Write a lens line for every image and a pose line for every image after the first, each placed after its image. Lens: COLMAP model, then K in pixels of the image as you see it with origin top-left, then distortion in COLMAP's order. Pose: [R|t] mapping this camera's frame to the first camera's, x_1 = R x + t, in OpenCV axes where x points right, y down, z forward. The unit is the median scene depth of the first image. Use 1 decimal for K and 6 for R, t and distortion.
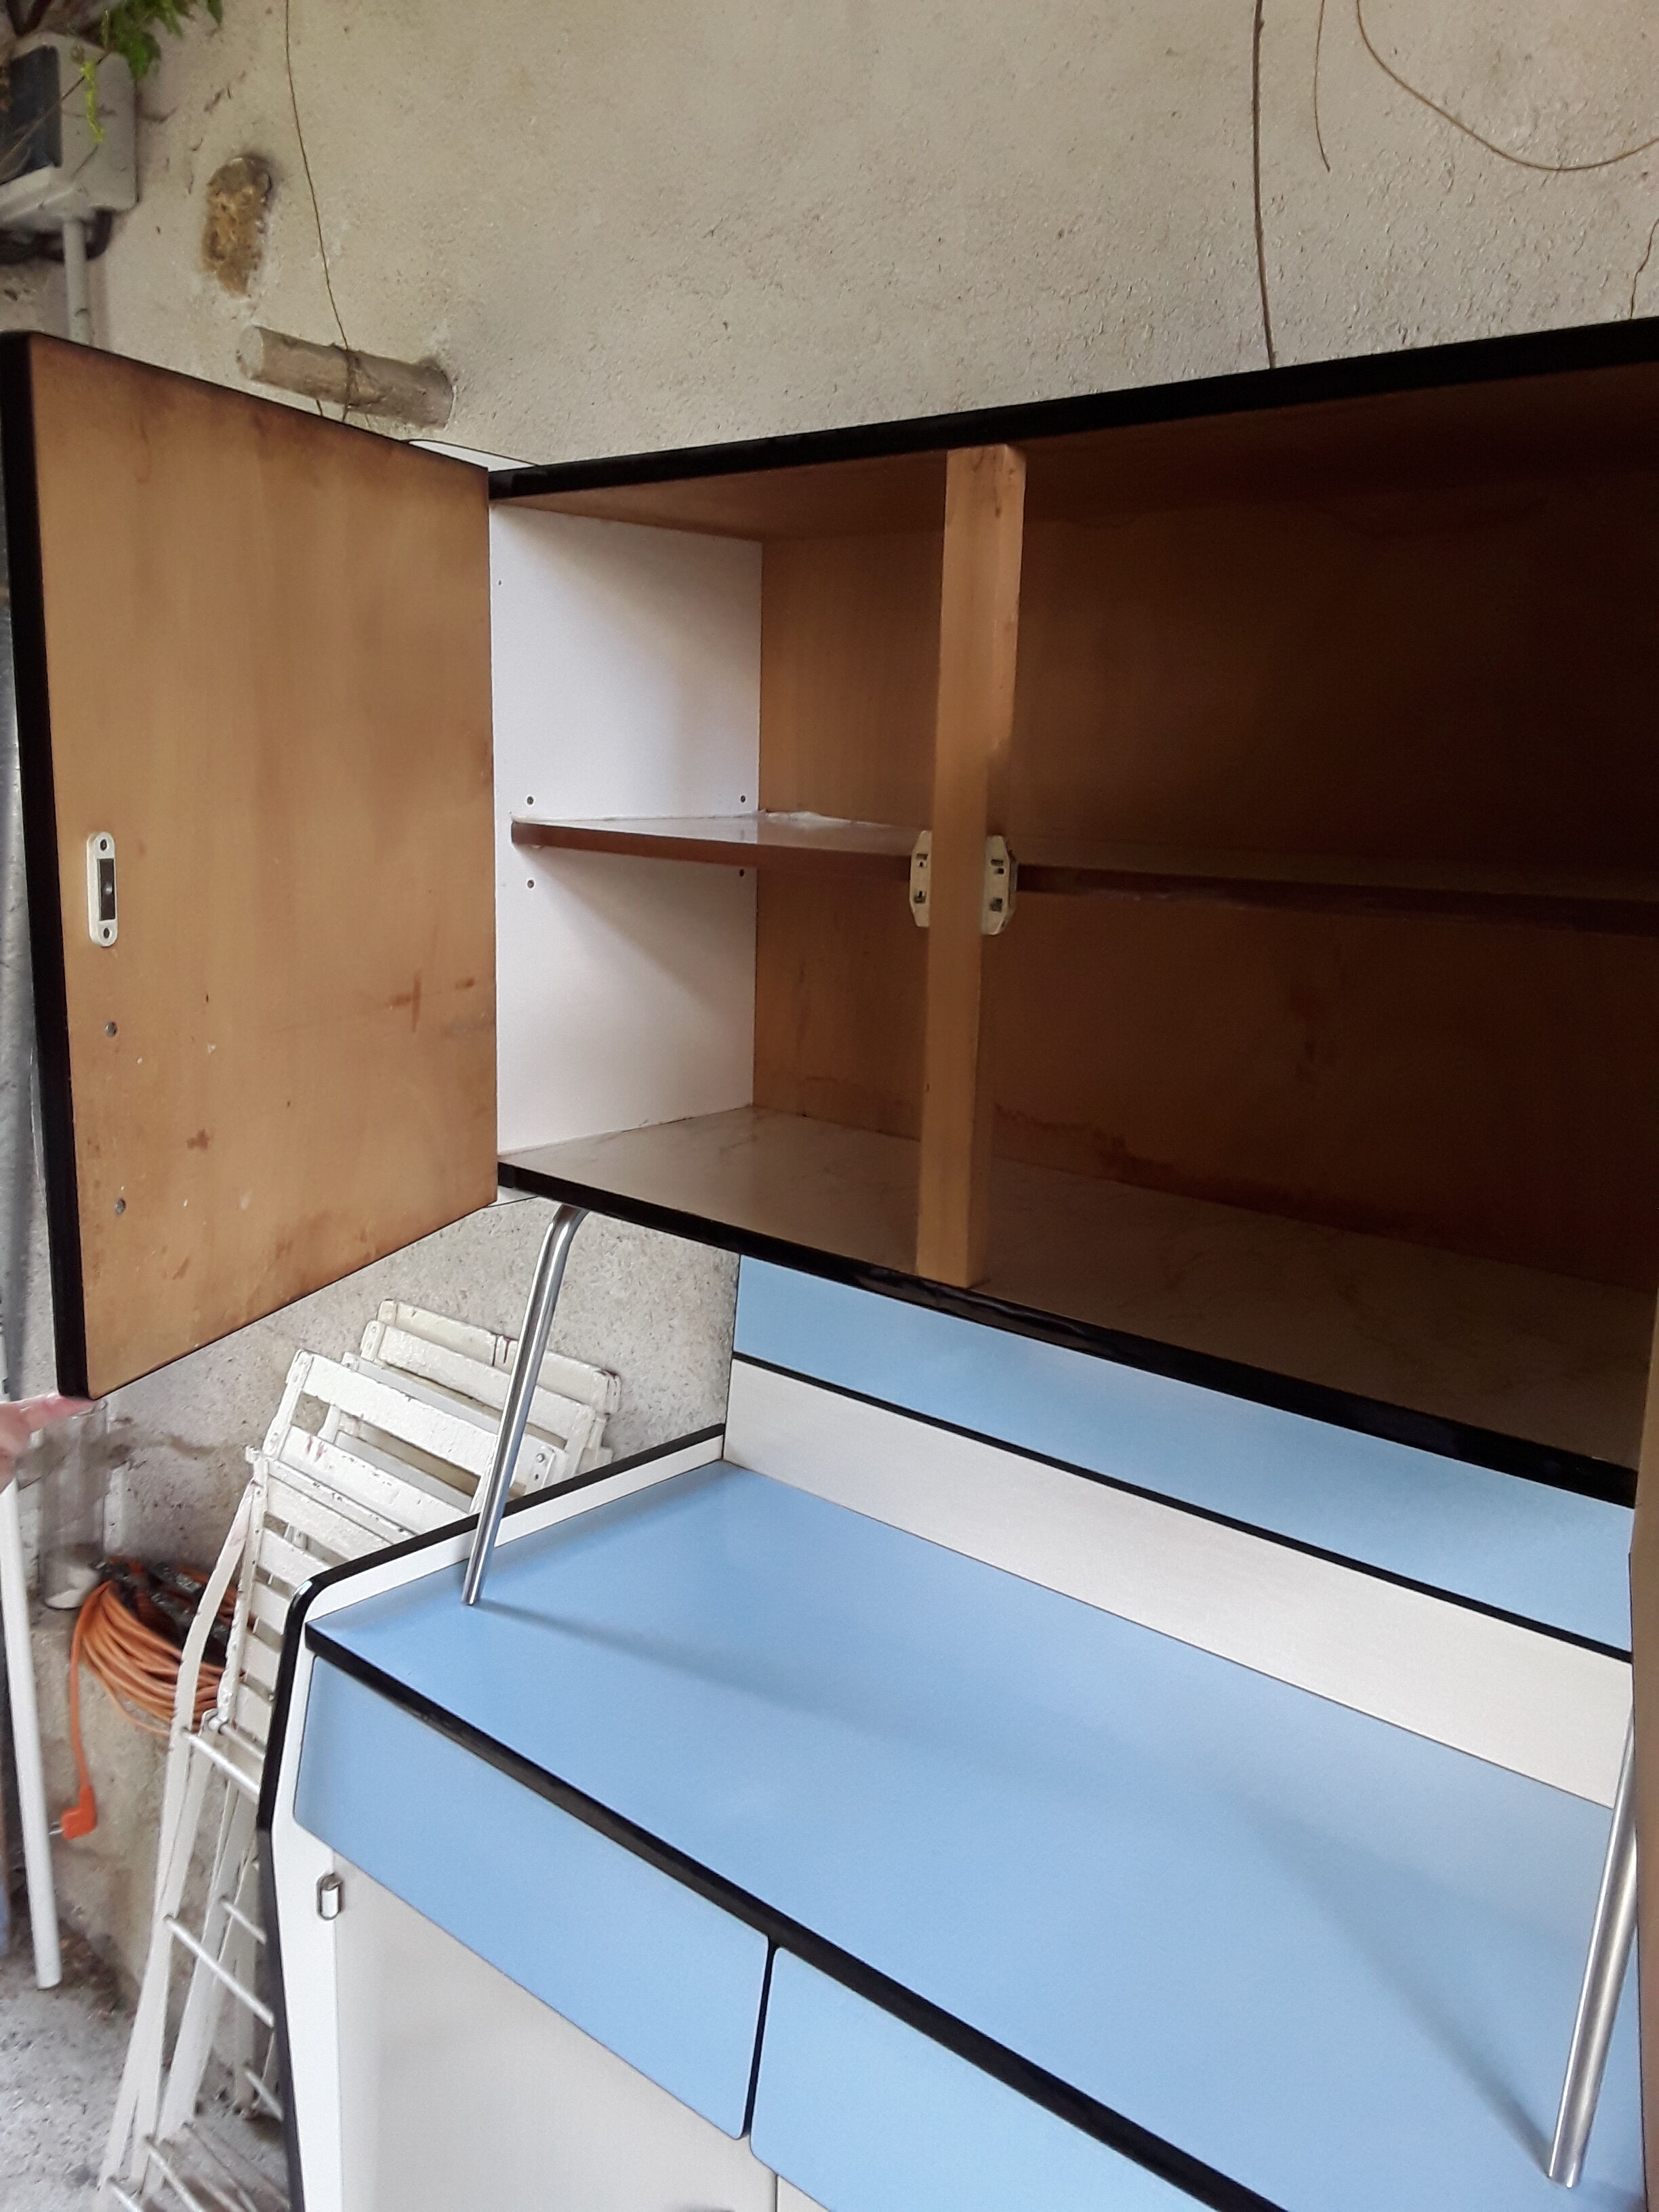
lens RADIAL K [[1782.4, 0, 838.9], [0, 1782.4, 1070.6], [0, 0, 1]] dist [0.118328, -0.176249]
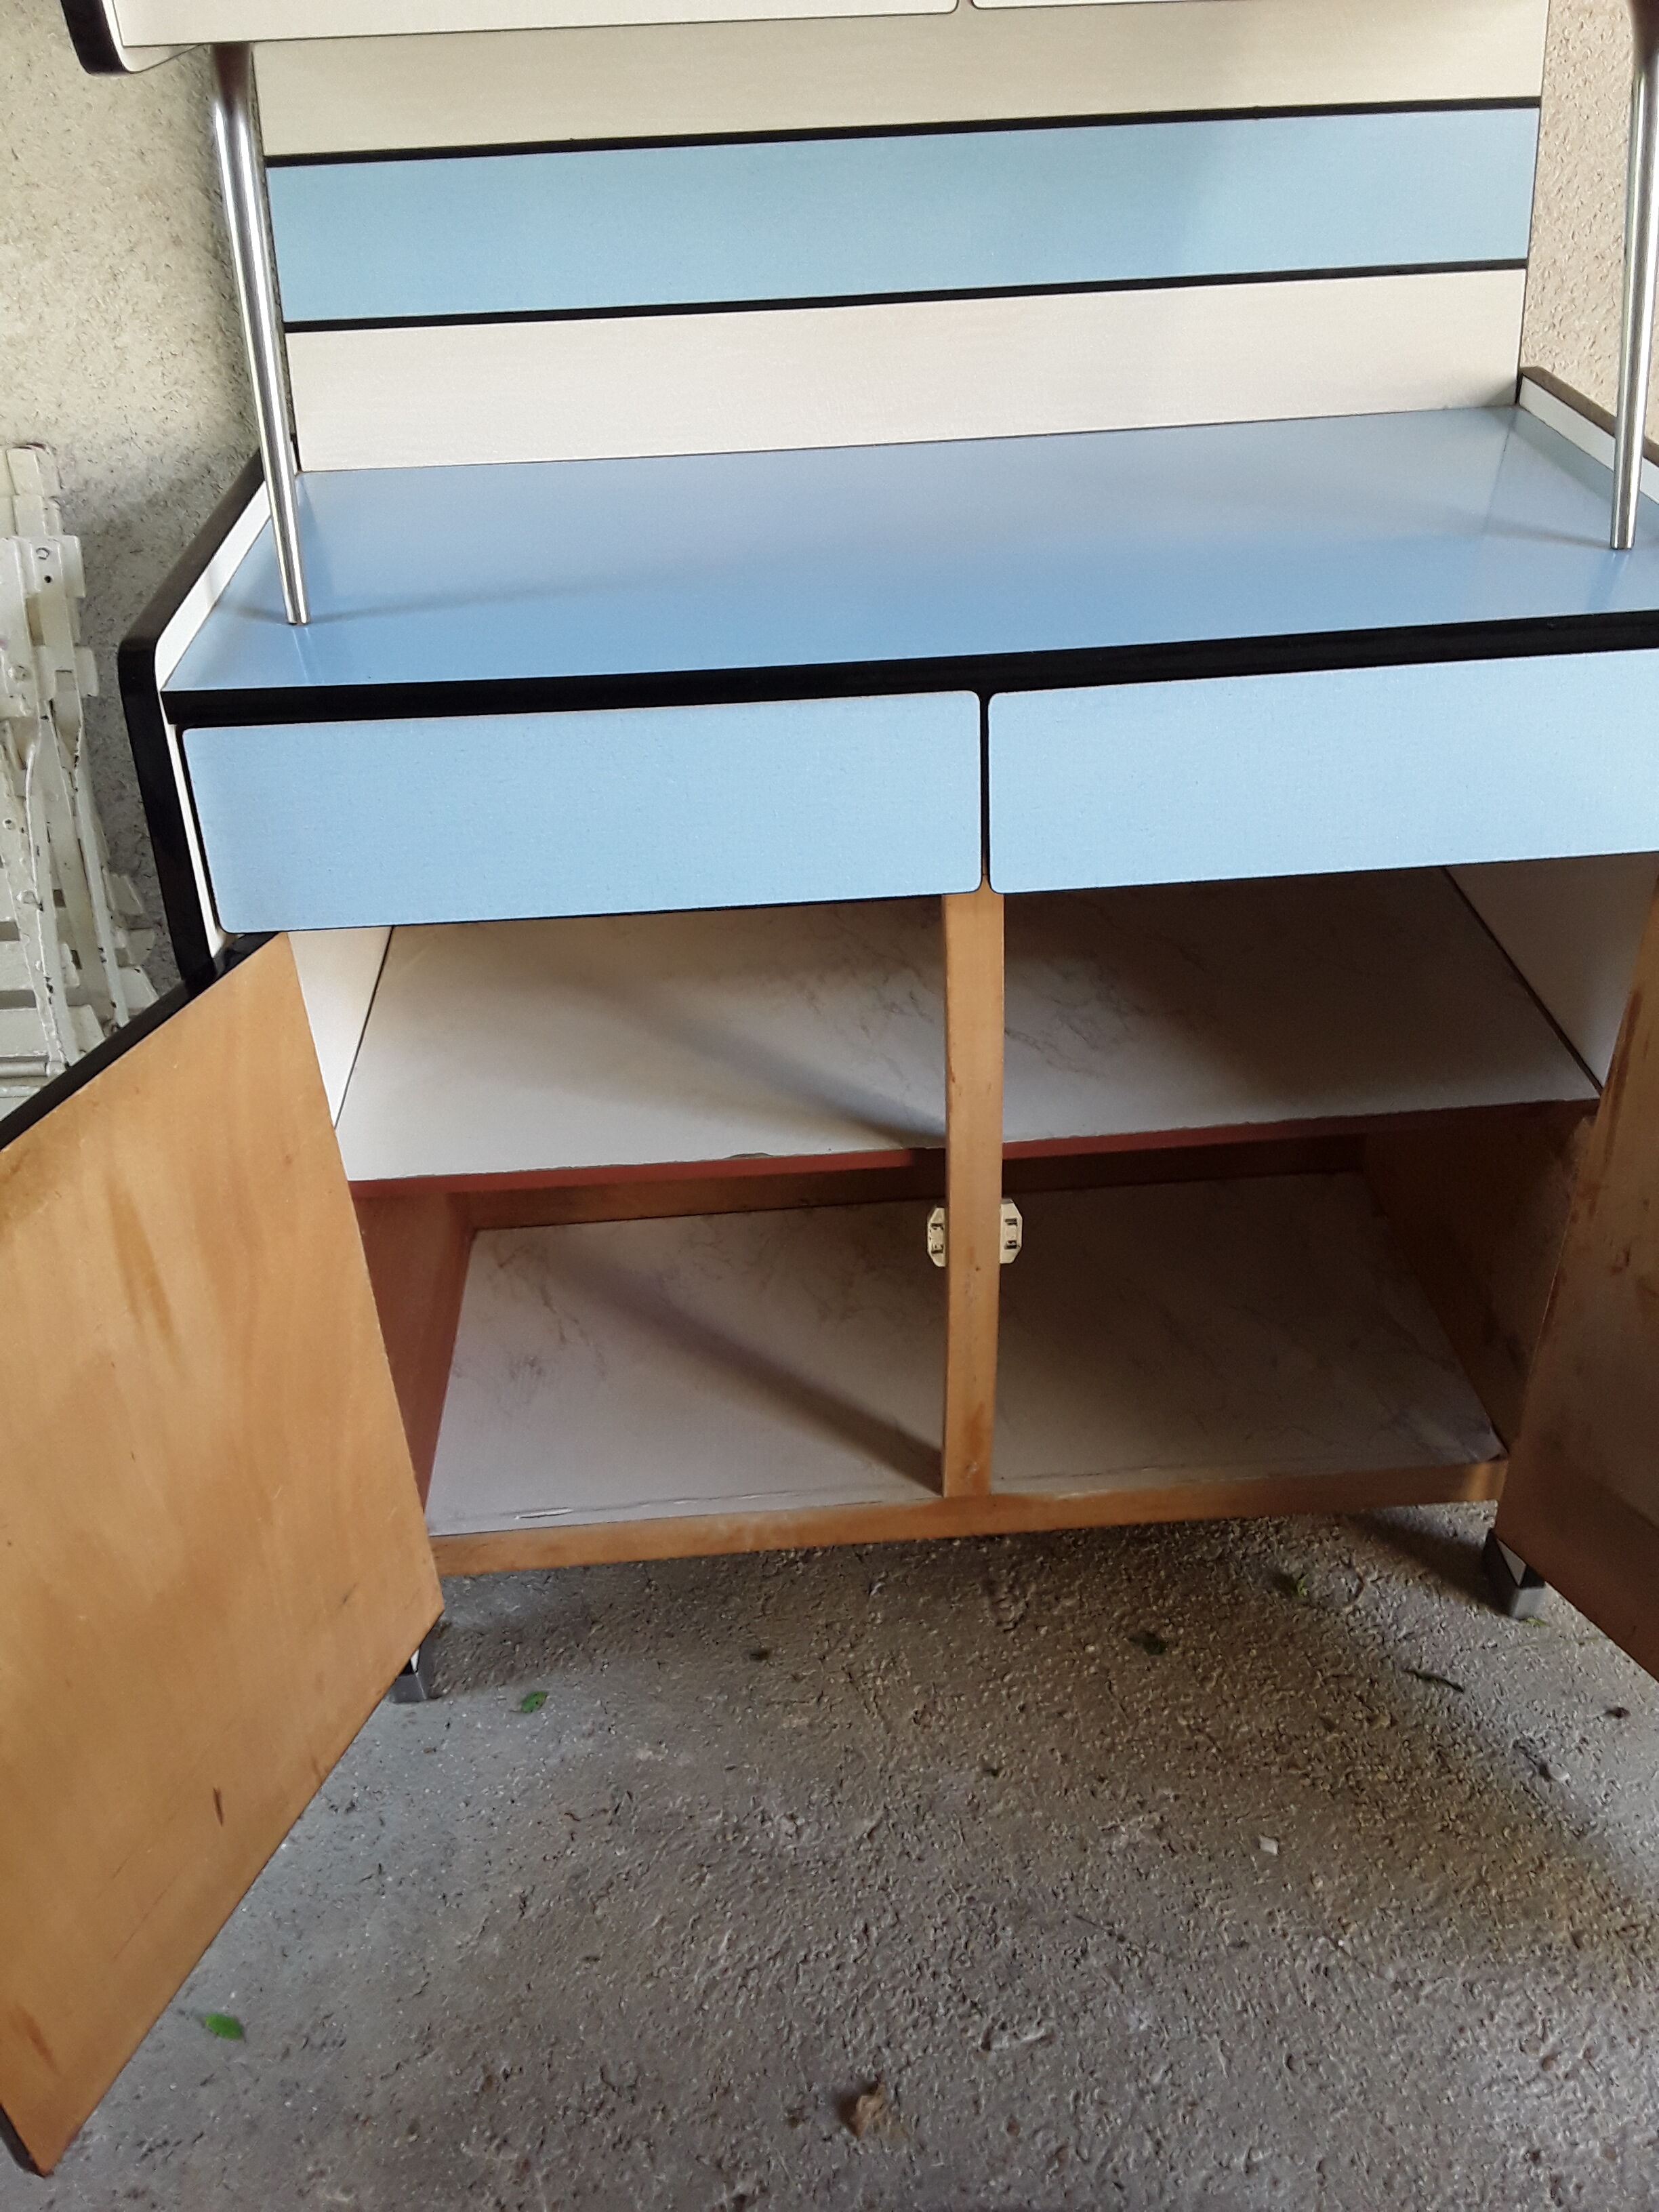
lens RADIAL K [[1785.5, 0, 857.4], [0, 1785.5, 1054.9], [0, 0, 1]] dist [0.101259, -0.153454]
pose [[0.707988, -0.435780, 0.555741, -0.403245], [0.175879, 0.870924, 0.458866, 0.098202], [-0.683973, -0.227128, 0.693249, 0.161700]]
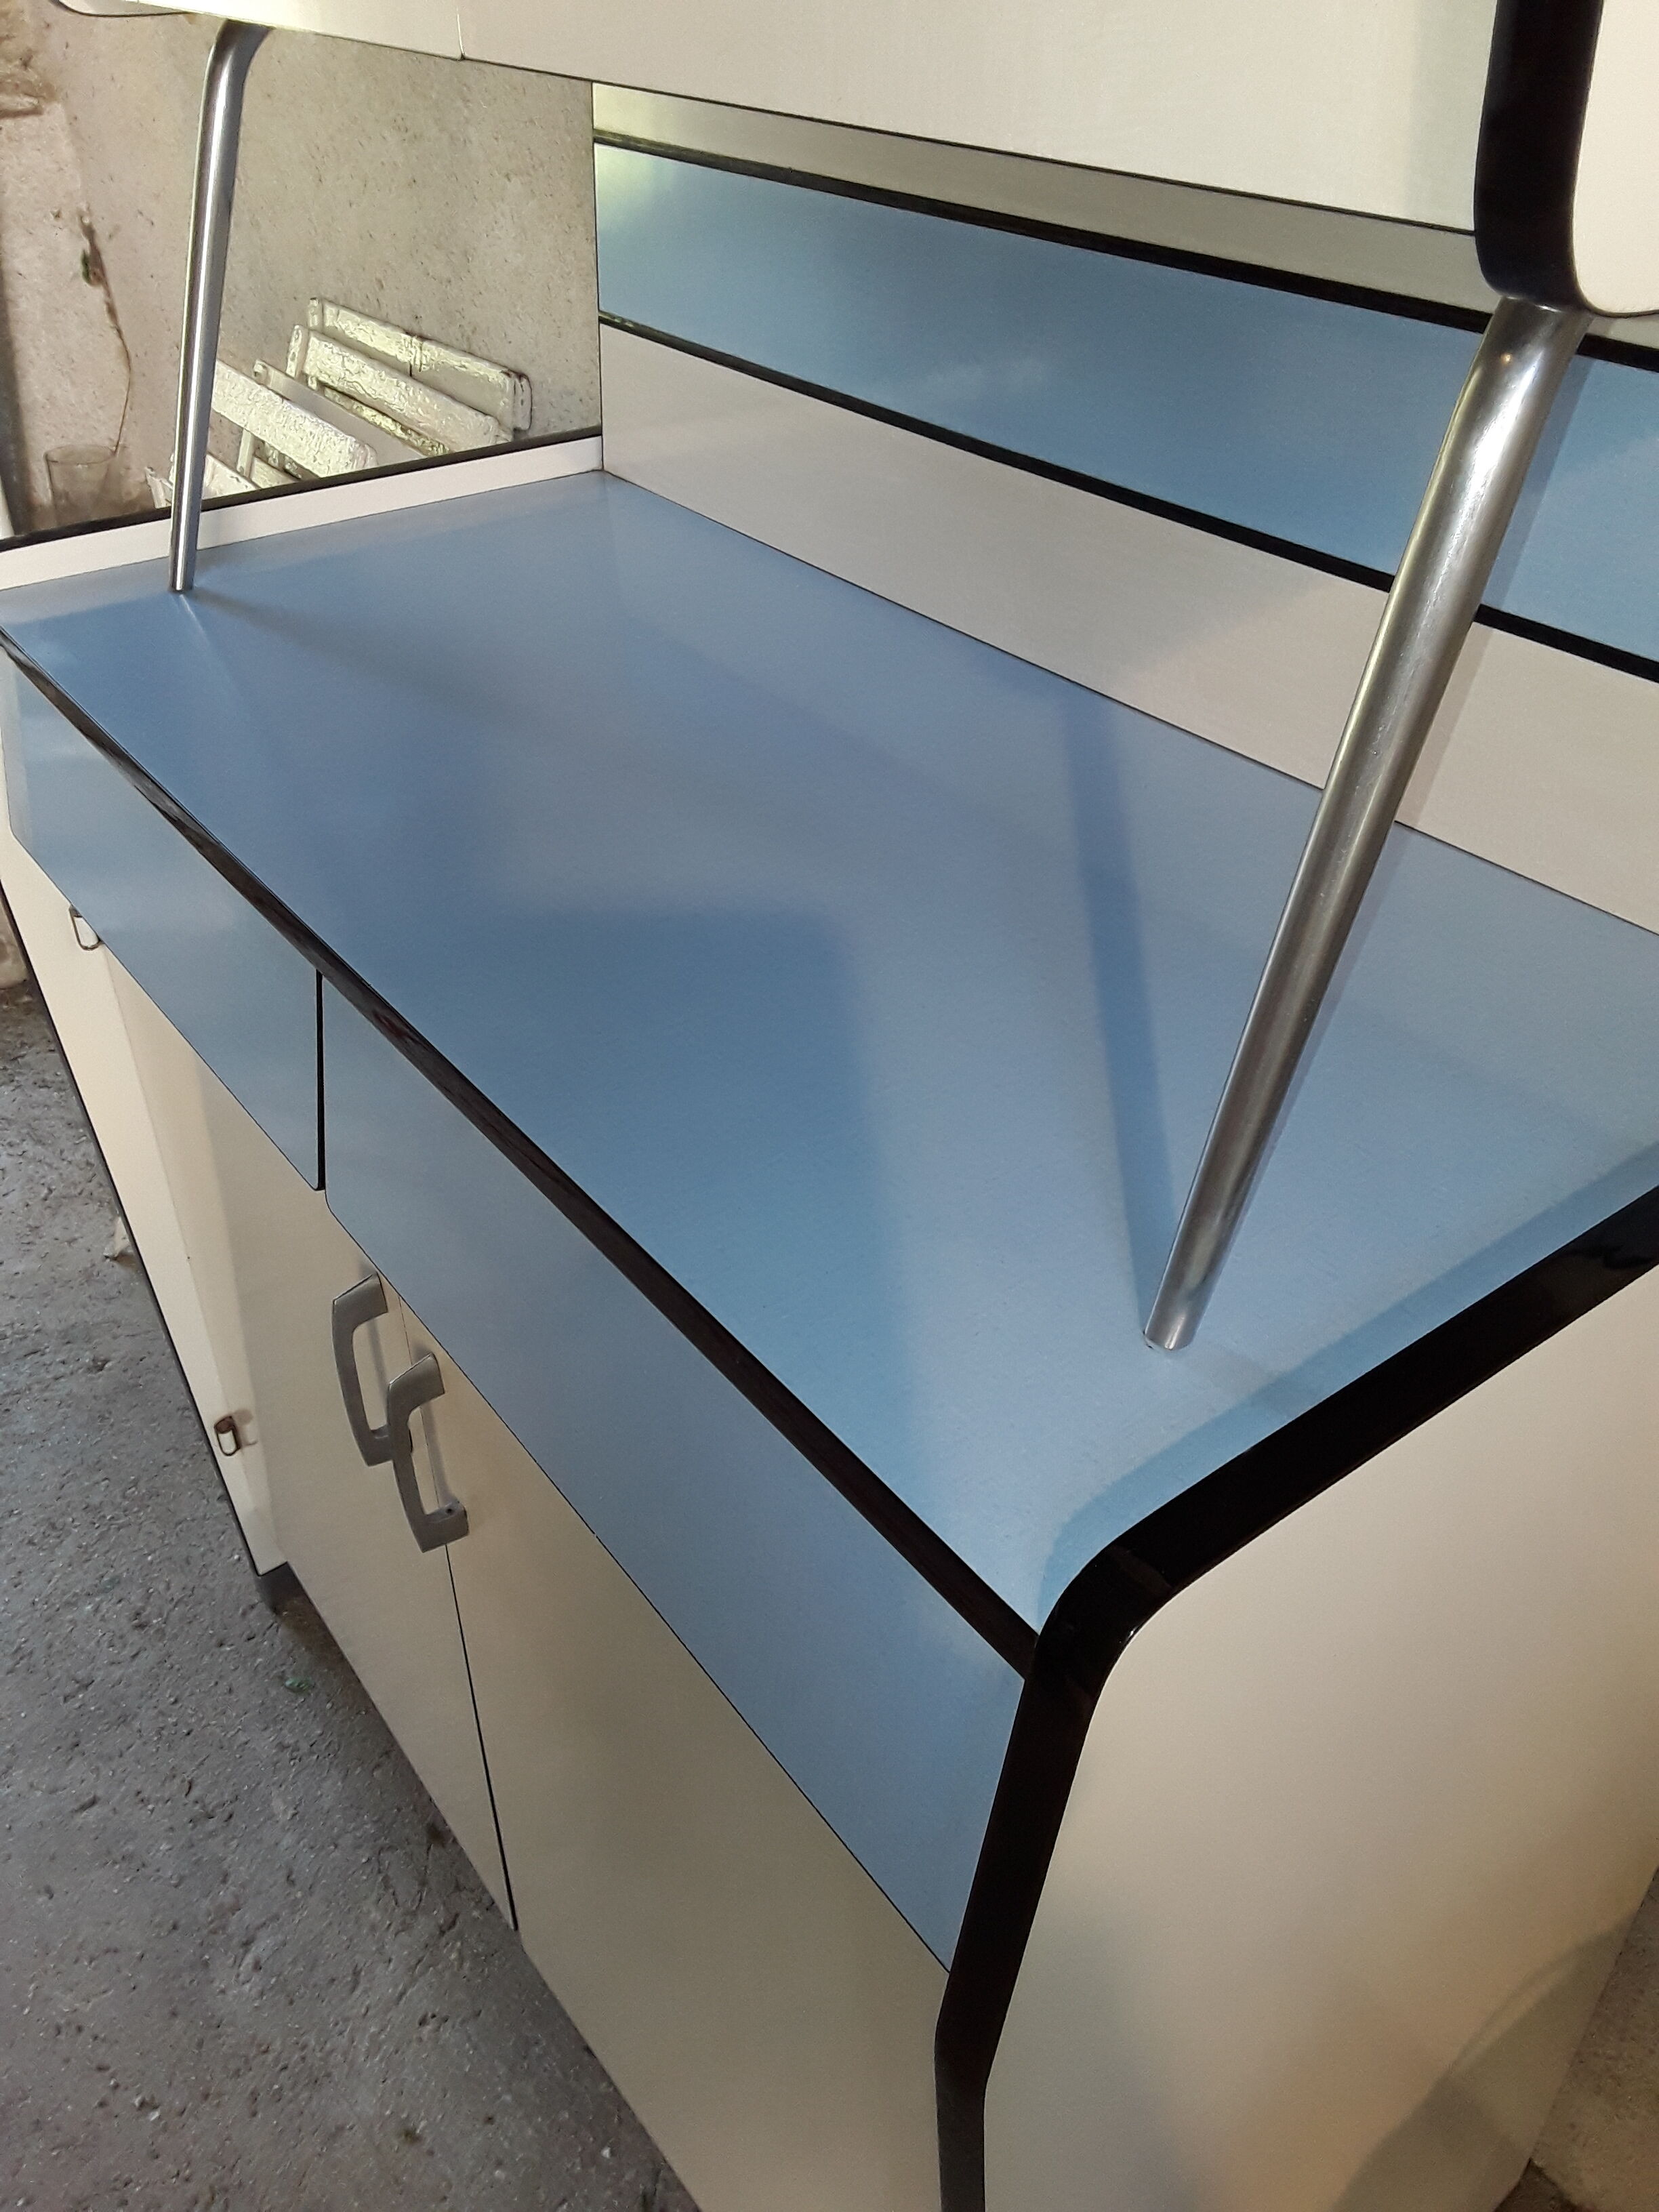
lens RADIAL K [[1789.4, 0, 839.4], [0, 1789.4, 1080.5], [0, 0, 1]] dist [0.086009, -0.134614]
pose [[0.978756, 0.091966, -0.183247, 0.174354], [-0.007912, 0.910033, 0.414460, 0.115737], [0.204877, -0.404205, 0.891428, 0.194666]]
